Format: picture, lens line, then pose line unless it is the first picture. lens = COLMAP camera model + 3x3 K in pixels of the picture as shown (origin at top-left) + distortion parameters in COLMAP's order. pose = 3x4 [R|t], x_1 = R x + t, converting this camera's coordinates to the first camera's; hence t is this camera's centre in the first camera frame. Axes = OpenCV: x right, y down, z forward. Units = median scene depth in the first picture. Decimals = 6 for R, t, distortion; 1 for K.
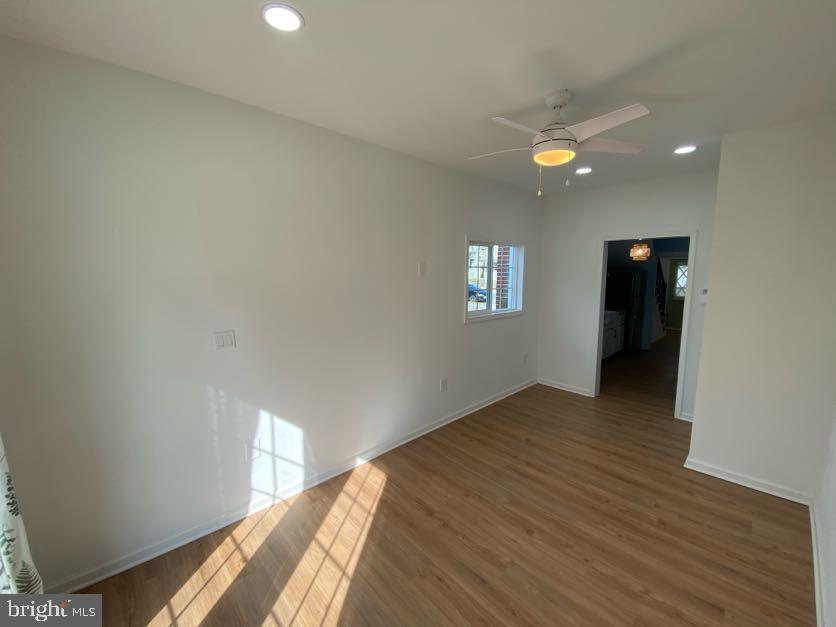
lens RADIAL K [[340.0, 0, 414.2], [0, 340.0, 314.4], [0, 0, 1]] dist [0.019895, -0.016149]
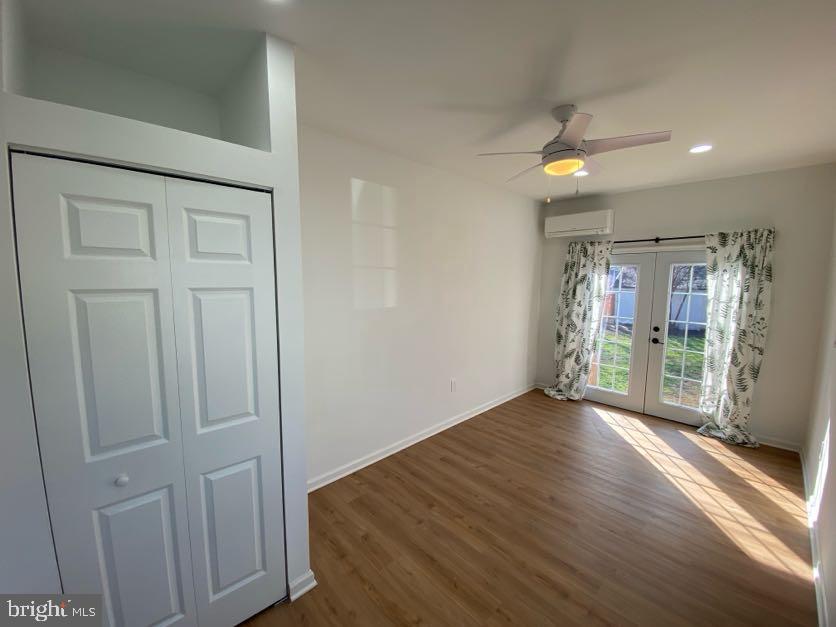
lens RADIAL K [[340.0, 0, 416.7], [0, 340.0, 314.2], [0, 0, 1]] dist [0.019895, -0.016149]
pose [[-0.999804, -0.008515, -0.017847, 0.784743], [-0.012430, 0.972559, 0.232324, -0.229960], [0.015378, 0.232500, -0.972475, 1.886592]]
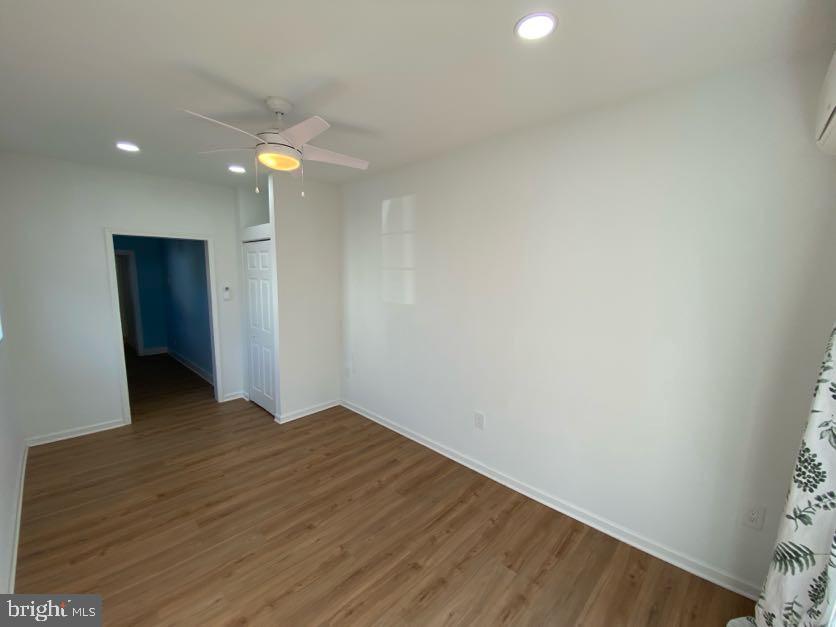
lens RADIAL K [[340.0, 0, 424.5], [0, 340.0, 313.6], [0, 0, 1]] dist [0.019895, -0.016149]
pose [[-0.066432, -0.118984, 0.990671, -0.598463], [0.112612, 0.985627, 0.125929, -0.084288], [-0.991416, 0.119927, -0.052078, 0.605317]]
